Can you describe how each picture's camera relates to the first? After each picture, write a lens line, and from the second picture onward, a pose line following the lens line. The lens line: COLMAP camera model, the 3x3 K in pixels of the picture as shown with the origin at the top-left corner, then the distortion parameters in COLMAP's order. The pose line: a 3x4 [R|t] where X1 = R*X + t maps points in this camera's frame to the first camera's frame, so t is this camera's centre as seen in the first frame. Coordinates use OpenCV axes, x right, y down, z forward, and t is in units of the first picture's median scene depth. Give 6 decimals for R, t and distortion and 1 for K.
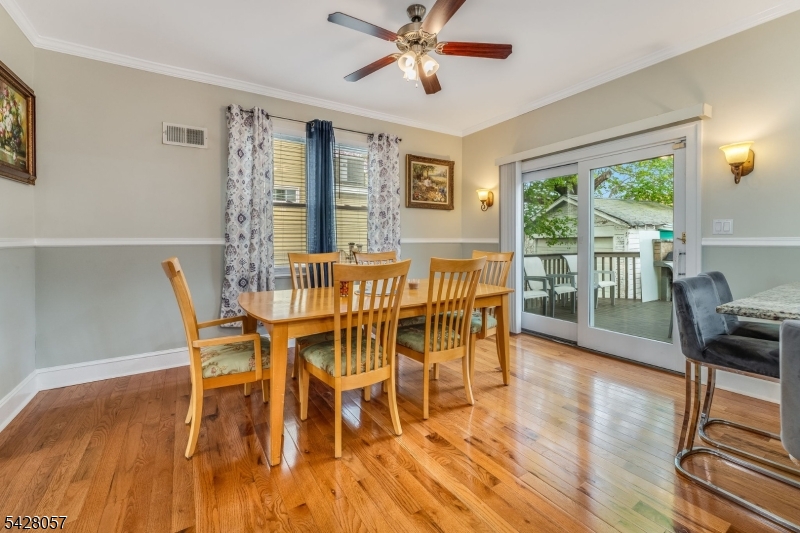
lens RADIAL K [[326.0, 0, 392.7], [0, 326.0, 242.7], [0, 0, 1]] dist [0.000164, 0.000150]
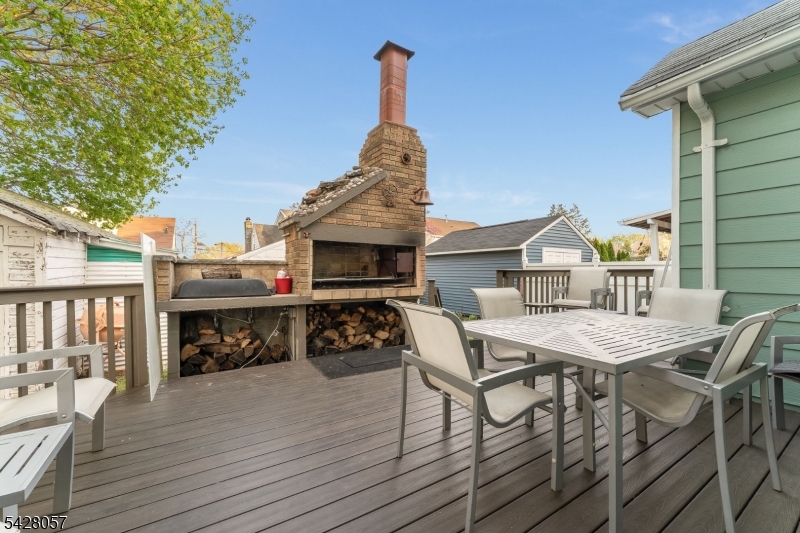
lens RADIAL K [[326.0, 0, 406.4], [0, 326.0, 271.4], [0, 0, 1]] dist [0.000164, 0.000150]
pose [[-0.004128, -0.003206, 0.999986, 0.700591], [0.004515, 0.999985, 0.003225, 0.027874], [-0.999981, 0.004528, -0.004114, 1.366452]]
